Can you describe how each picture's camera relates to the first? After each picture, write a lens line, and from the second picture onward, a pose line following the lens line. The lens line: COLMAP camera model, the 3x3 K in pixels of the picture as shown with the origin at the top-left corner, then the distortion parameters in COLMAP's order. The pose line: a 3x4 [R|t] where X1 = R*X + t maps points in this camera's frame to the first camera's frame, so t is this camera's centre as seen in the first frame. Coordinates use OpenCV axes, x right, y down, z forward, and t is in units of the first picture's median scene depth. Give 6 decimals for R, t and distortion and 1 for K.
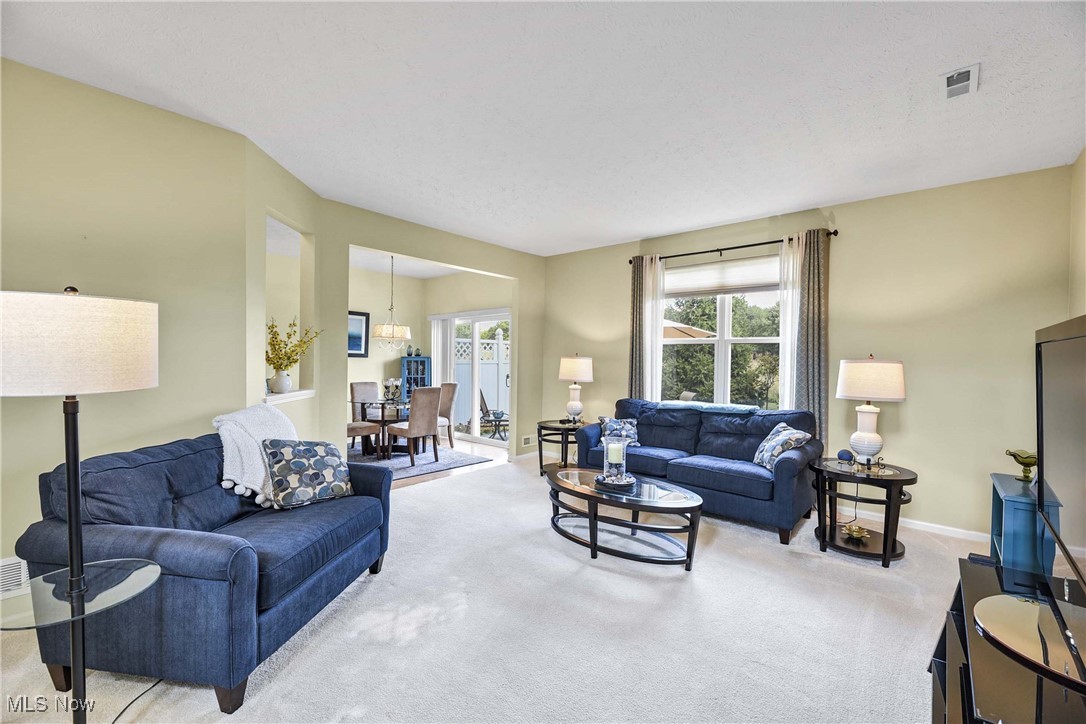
lens RADIAL K [[449.1, 0, 554.9], [0, 449.1, 365.5], [0, 0, 1]] dist [0.001014, 0.000158]
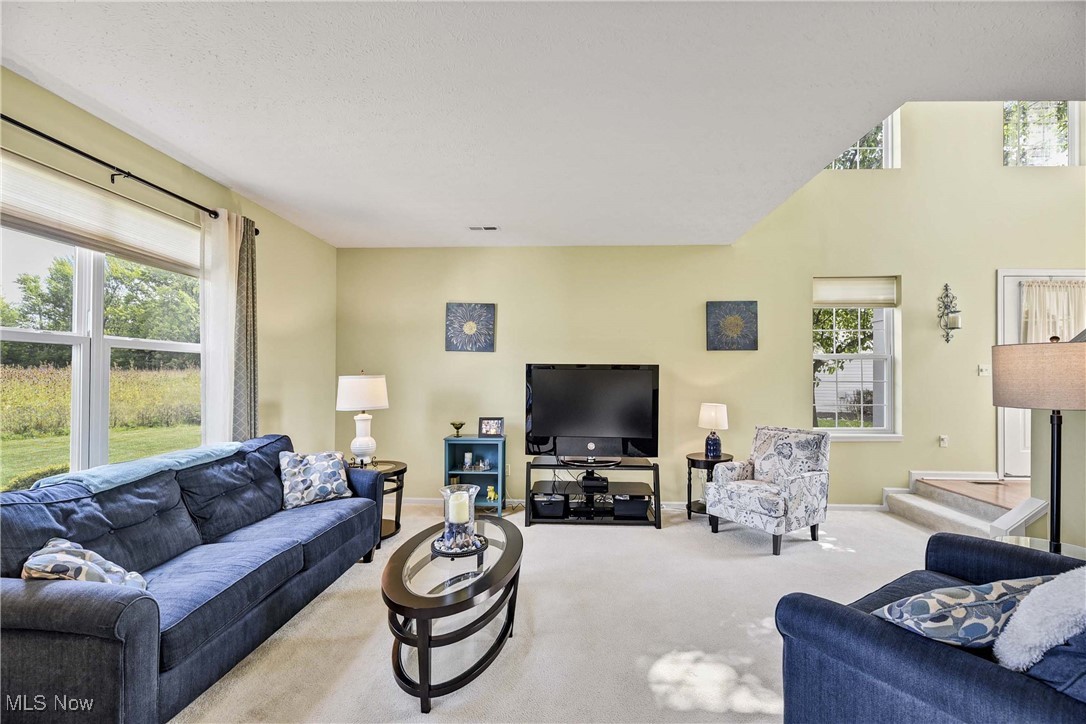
lens RADIAL K [[458.7, 0, 547.5], [0, 458.7, 370.5], [0, 0, 1]] dist [0.002696, -0.000315]
pose [[-0.596522, -0.005792, 0.802575, -0.369431], [0.004183, 0.999938, 0.010325, -0.023374], [-0.802585, 0.009517, -0.596461, 0.890286]]
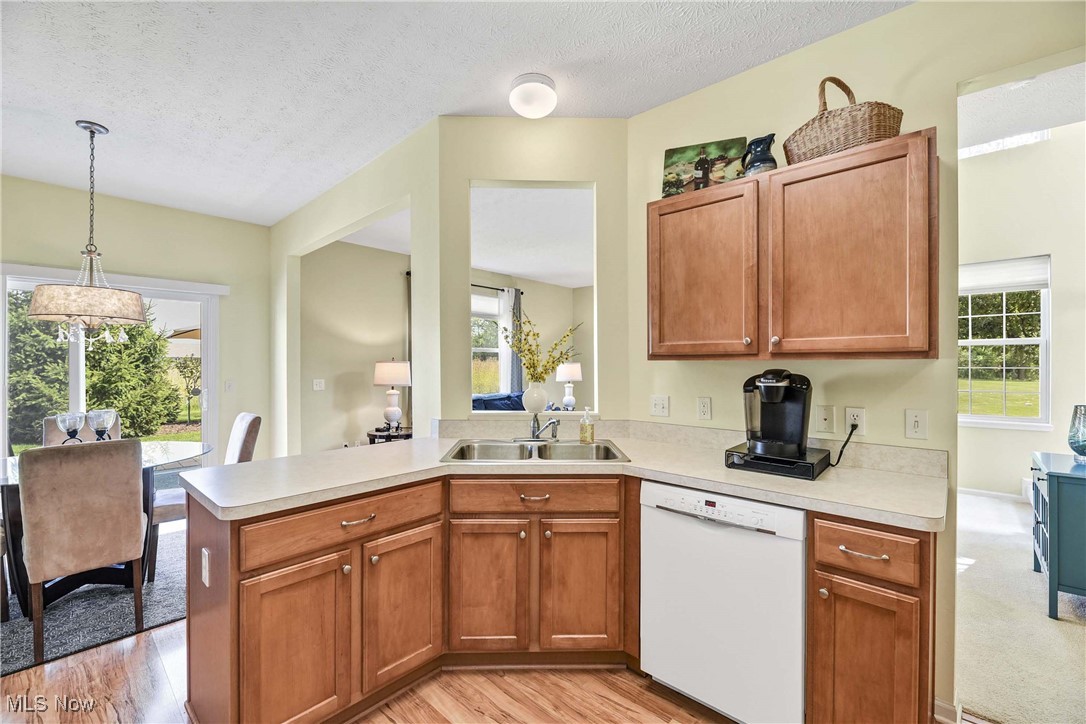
lens RADIAL K [[451.4, 0, 540.4], [0, 451.4, 364.0], [0, 0, 1]] dist [0.003587, -0.004017]
pose [[0.050047, -0.010788, 0.998689, -0.996674], [0.014973, 0.999837, 0.010051, -0.019906], [-0.998635, 0.014450, 0.050200, 0.688897]]
